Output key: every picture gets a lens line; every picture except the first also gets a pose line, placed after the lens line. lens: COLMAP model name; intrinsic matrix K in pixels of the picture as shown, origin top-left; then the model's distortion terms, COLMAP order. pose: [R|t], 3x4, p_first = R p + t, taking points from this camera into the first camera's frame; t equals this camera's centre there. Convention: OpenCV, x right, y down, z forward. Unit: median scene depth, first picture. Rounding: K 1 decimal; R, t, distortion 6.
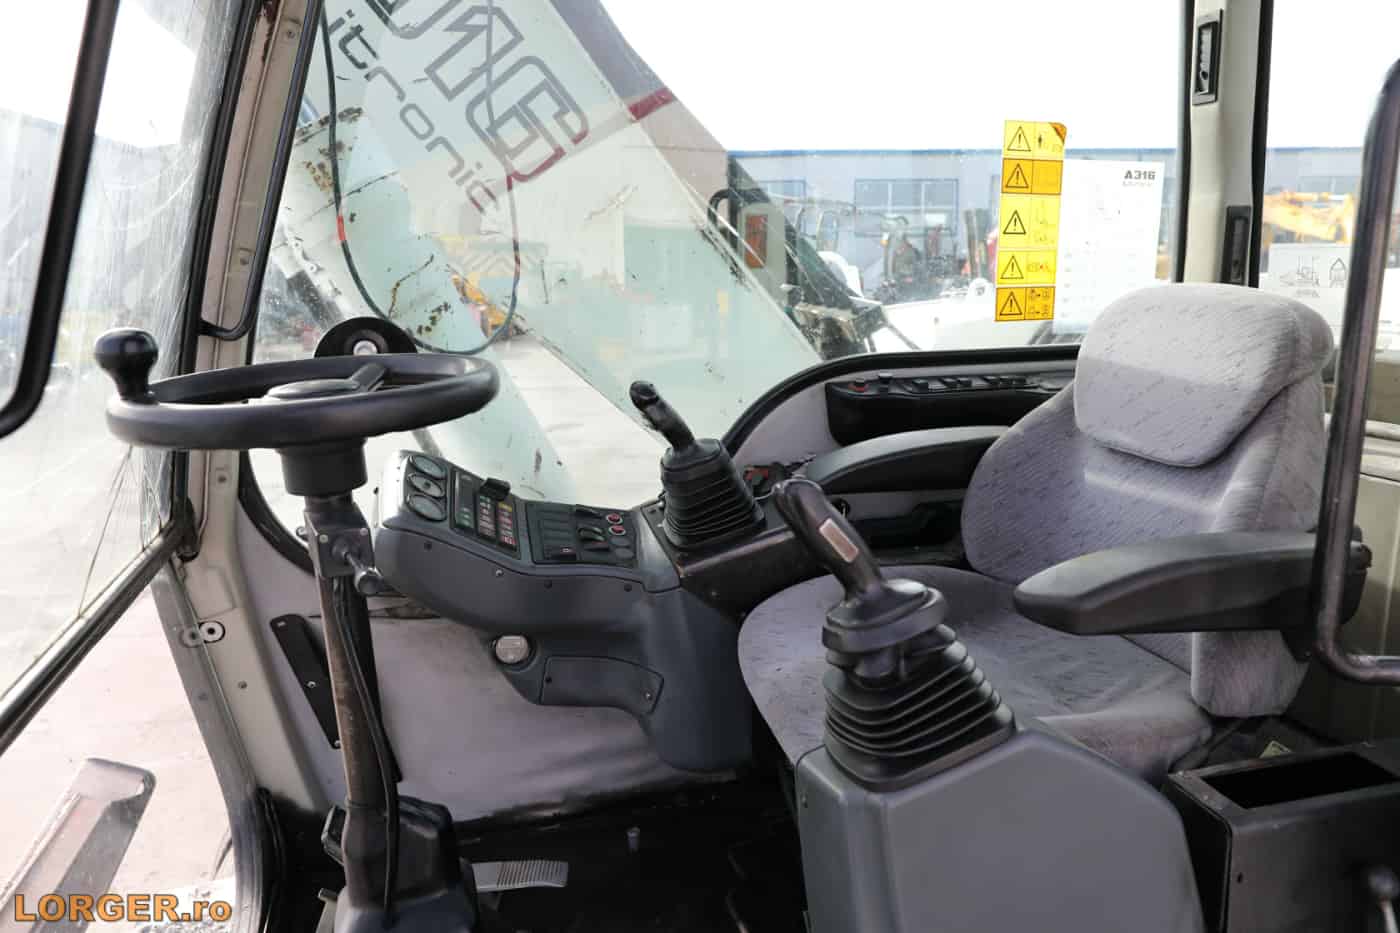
lens RADIAL K [[986.9, 0, 697.1], [0, 986.9, 483.6], [0, 0, 1]] dist [-0.001825, 0.070241]
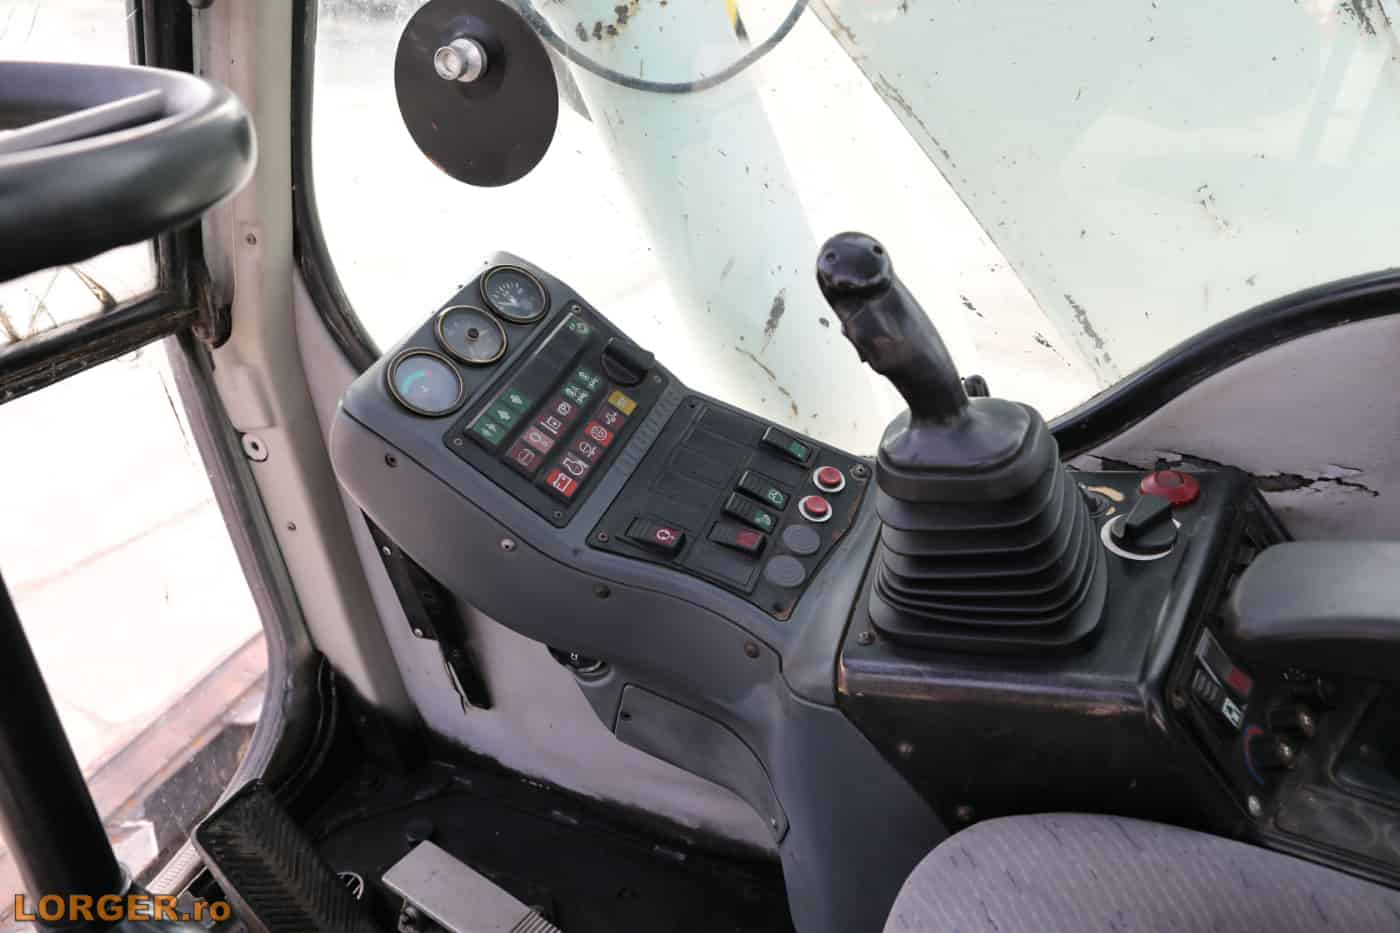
lens RADIAL K [[959.7, 0, 700.0], [0, 959.7, 466.5], [0, 0, 1]] dist [-0.063854, 0.065546]
pose [[0.813193, 0.341845, -0.471020, 0.095903], [-0.205401, 0.925814, 0.317299, -0.118887], [0.544544, -0.161278, 0.823081, 0.605262]]
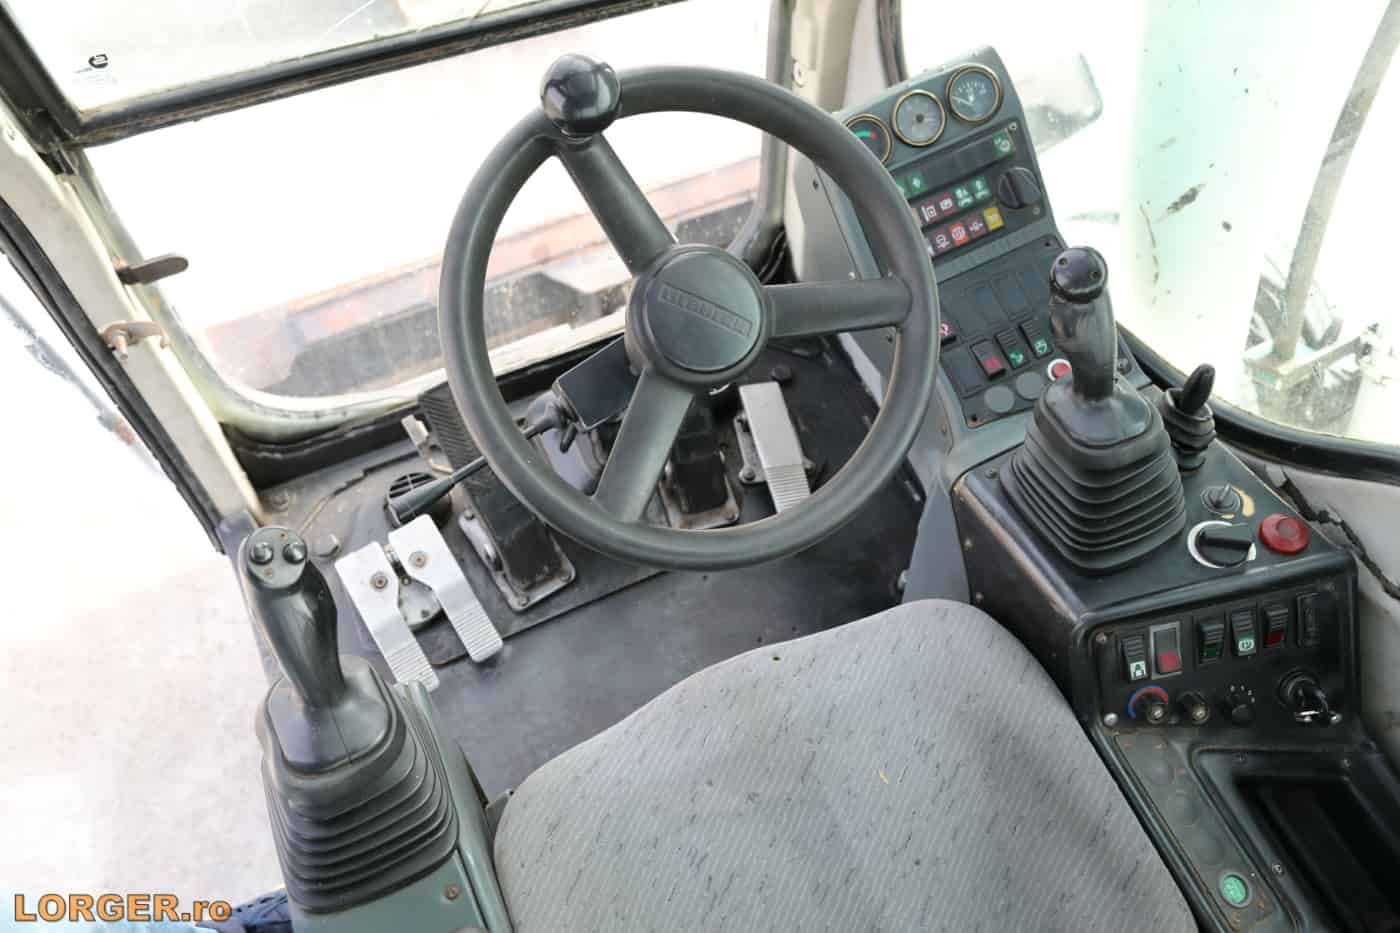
lens RADIAL K [[959.7, 0, 700.0], [0, 959.7, 466.5], [0, 0, 1]] dist [-0.063854, 0.065546]
pose [[0.177089, 0.878004, -0.444690, 0.221345], [-0.304106, 0.478535, 0.823725, -0.386053], [0.936034, -0.010640, 0.351749, 0.584880]]
